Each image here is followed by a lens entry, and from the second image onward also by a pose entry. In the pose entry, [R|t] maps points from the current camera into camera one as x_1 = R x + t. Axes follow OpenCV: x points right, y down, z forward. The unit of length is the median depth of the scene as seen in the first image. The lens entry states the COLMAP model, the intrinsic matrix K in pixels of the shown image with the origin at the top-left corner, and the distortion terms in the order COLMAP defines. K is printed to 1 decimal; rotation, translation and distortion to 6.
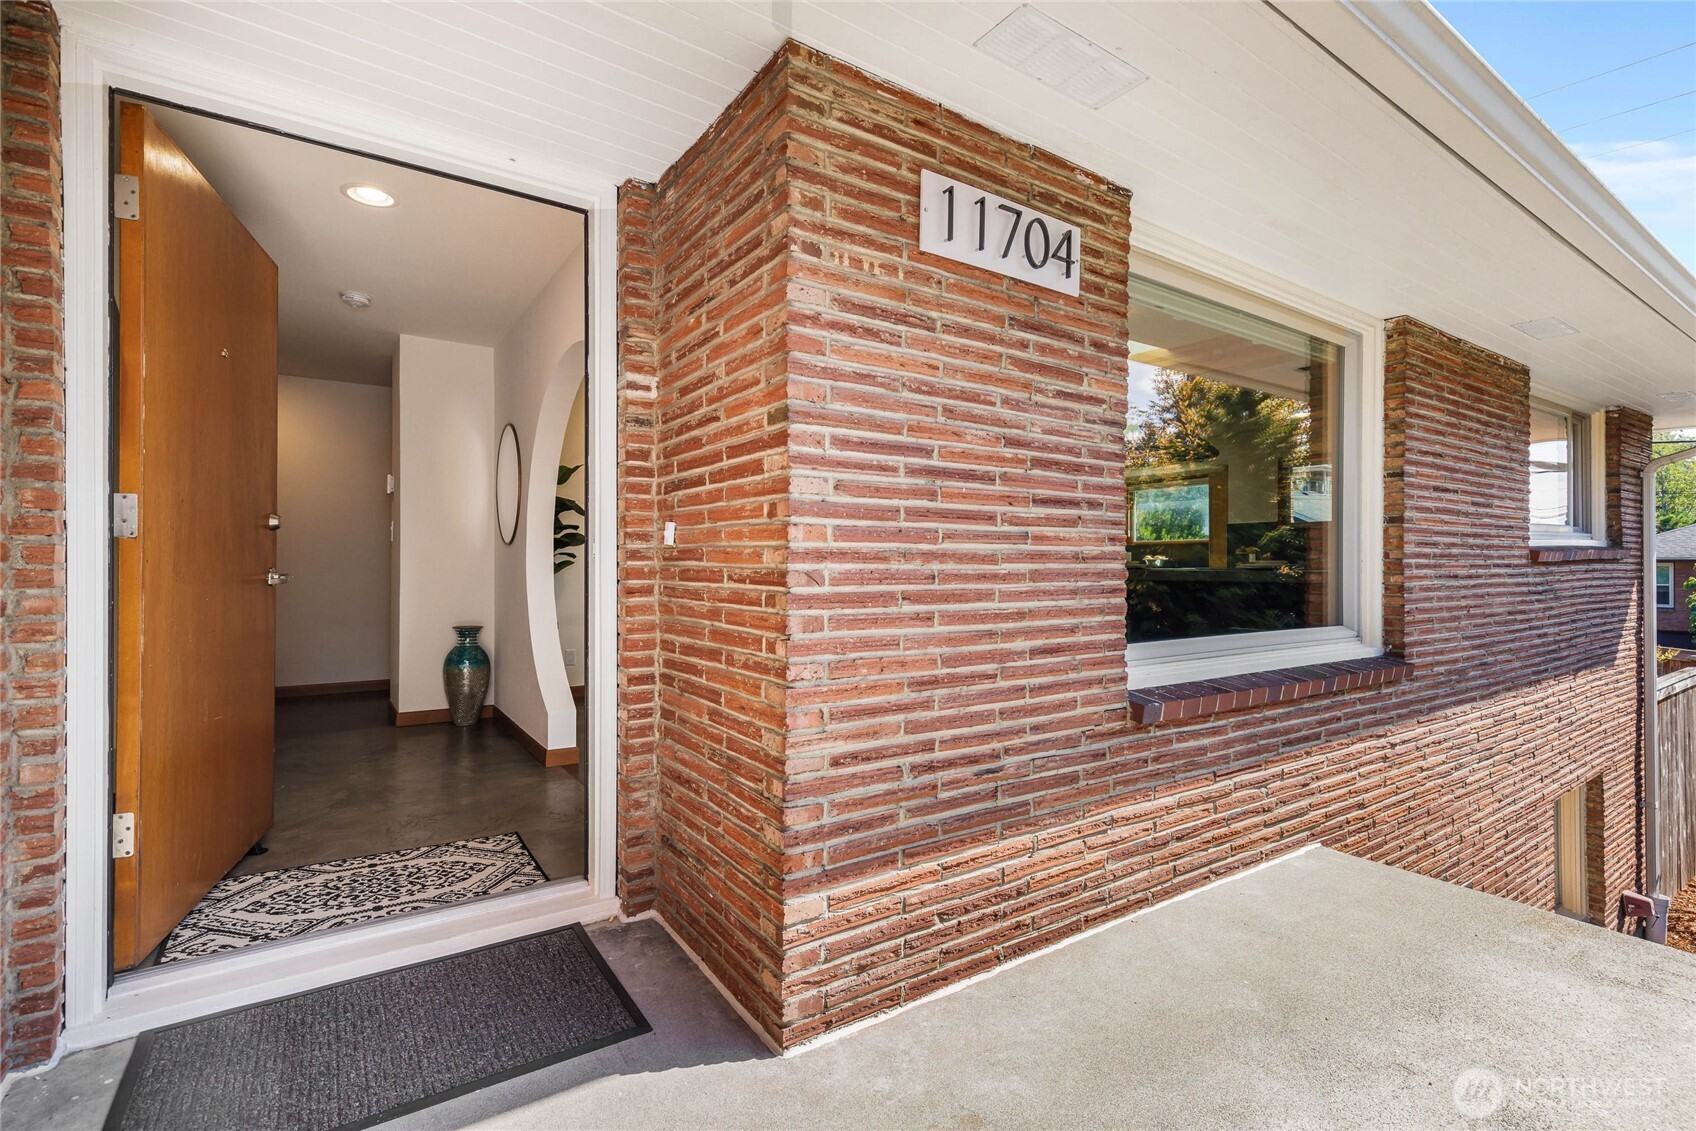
lens RADIAL K [[774.0, 0, 850.6], [0, 774.0, 562.3], [0, 0, 1]] dist [0.003252, -0.000197]
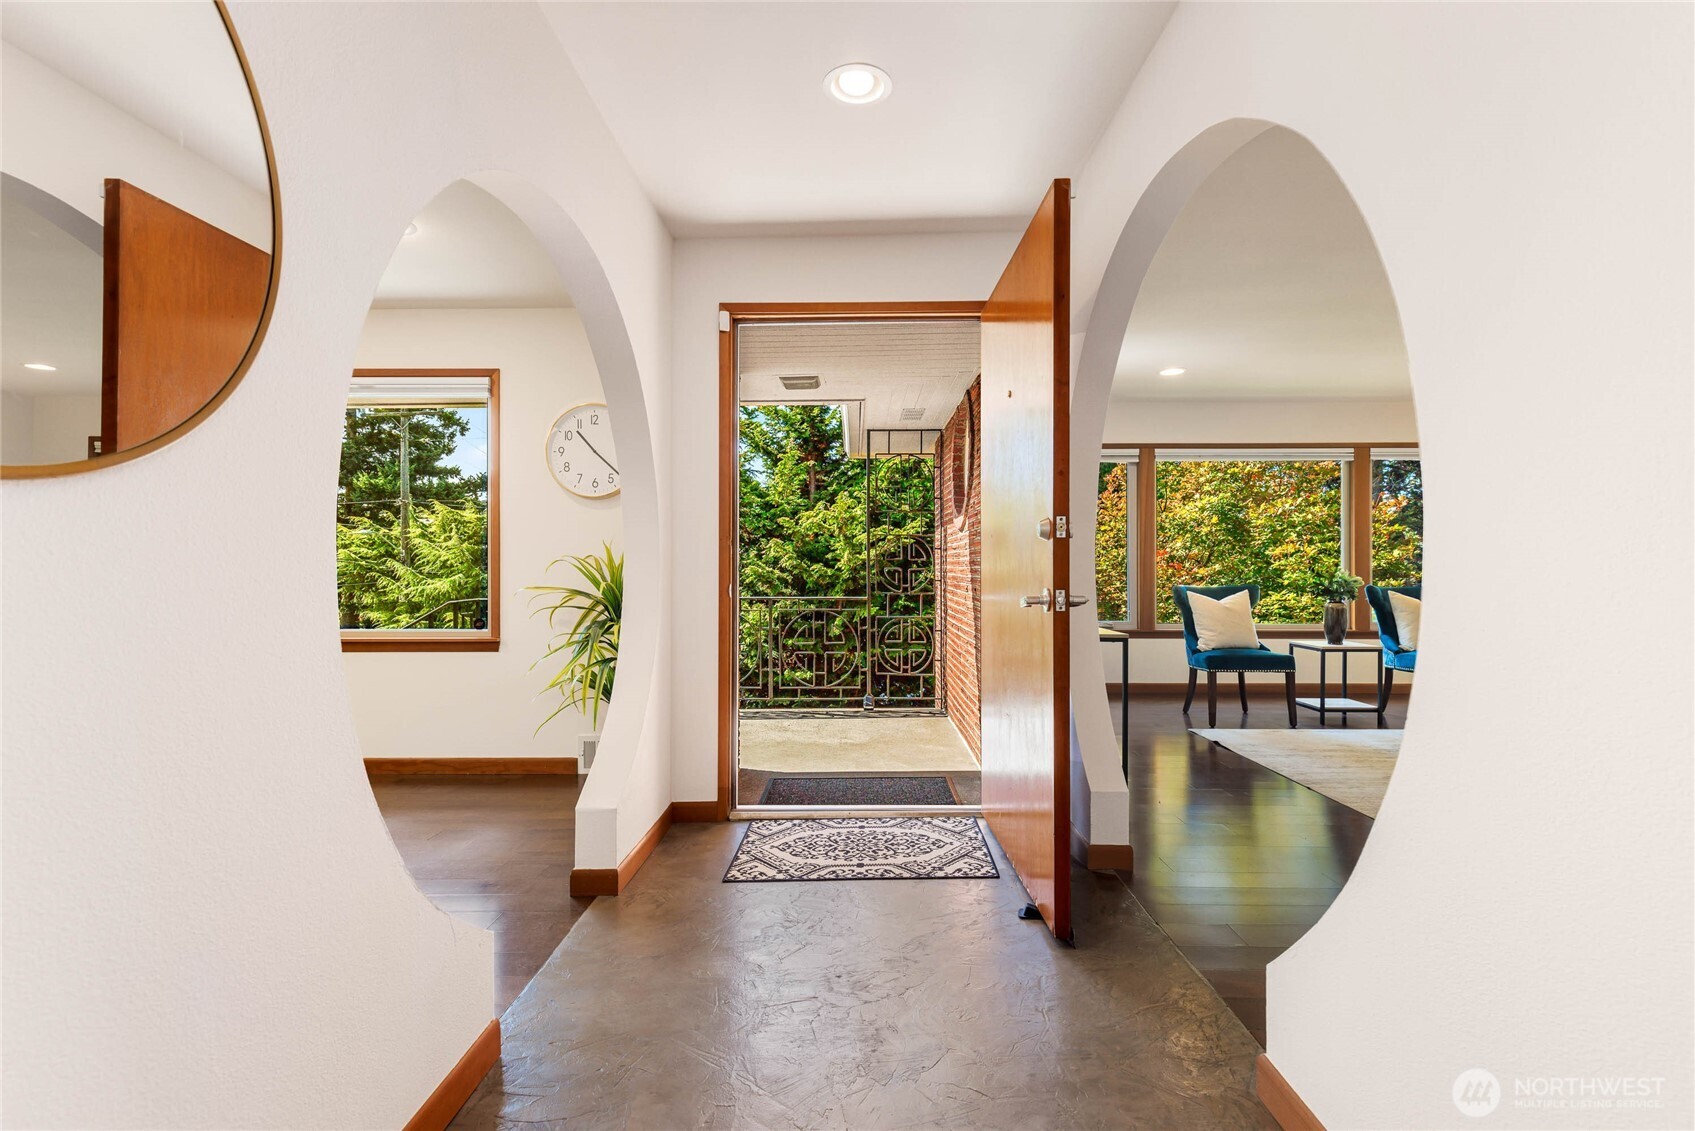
lens RADIAL K [[773.6, 0, 852.5], [0, 773.6, 571.5], [0, 0, 1]] dist [0.003252, -0.000197]
pose [[-0.818901, -0.002052, 0.573931, -1.254635], [-0.002193, 0.999997, 0.000445, -0.014587], [-0.573931, -0.000894, -0.818903, 1.934686]]
